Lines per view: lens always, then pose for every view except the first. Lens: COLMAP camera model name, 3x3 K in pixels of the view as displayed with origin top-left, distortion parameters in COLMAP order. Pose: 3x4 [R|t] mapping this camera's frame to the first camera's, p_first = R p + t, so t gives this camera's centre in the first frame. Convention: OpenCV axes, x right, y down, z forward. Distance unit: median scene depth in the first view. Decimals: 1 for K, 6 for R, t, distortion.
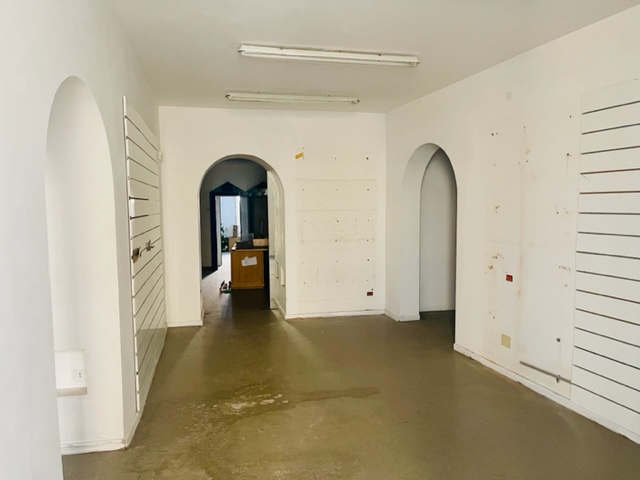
lens RADIAL K [[484.1, 0, 320.0], [0, 484.1, 240.0], [0, 0, 1]] dist [0.062569, -0.086029]
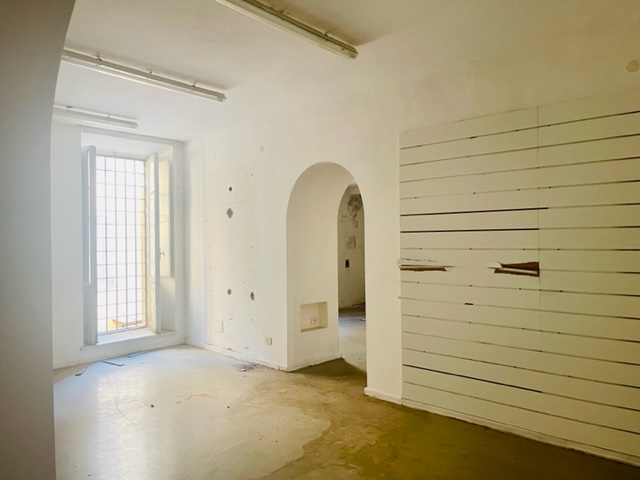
lens RADIAL K [[484.1, 0, 320.0], [0, 484.1, 240.0], [0, 0, 1]] dist [0.062569, -0.086029]
pose [[-0.823757, 0.025024, -0.566391, 0.264483], [-0.020270, 0.997087, 0.073534, -0.065025], [0.566581, 0.072055, -0.820850, 1.085612]]
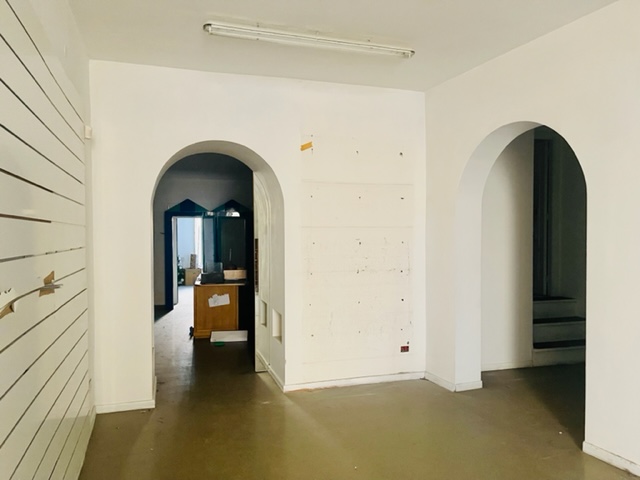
lens RADIAL K [[484.1, 0, 320.0], [0, 484.1, 240.0], [0, 0, 1]] dist [0.062569, -0.086029]
pose [[0.995557, 0.002164, 0.094139, -0.093581], [0.003865, 0.997955, -0.063811, 0.000089], [-0.094085, 0.063891, 0.993512, 0.358290]]
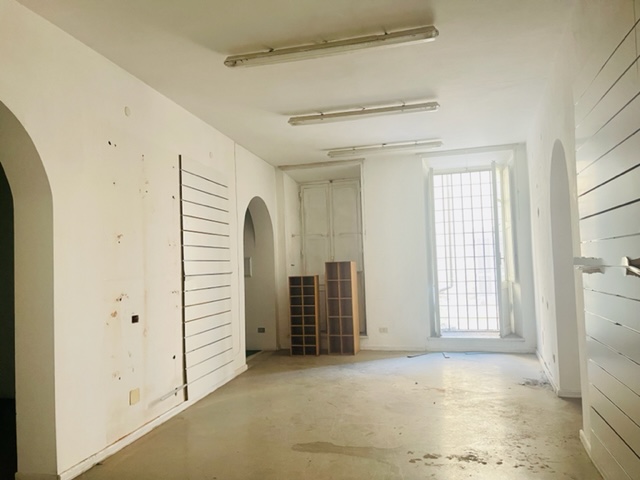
lens RADIAL K [[484.1, 0, 320.0], [0, 484.1, 240.0], [0, 0, 1]] dist [0.062569, -0.086029]
pose [[-0.876046, 0.064702, 0.477868, -0.231759], [0.078551, 0.996869, 0.009030, -0.031527], [-0.475787, 0.045447, -0.878385, 1.156826]]
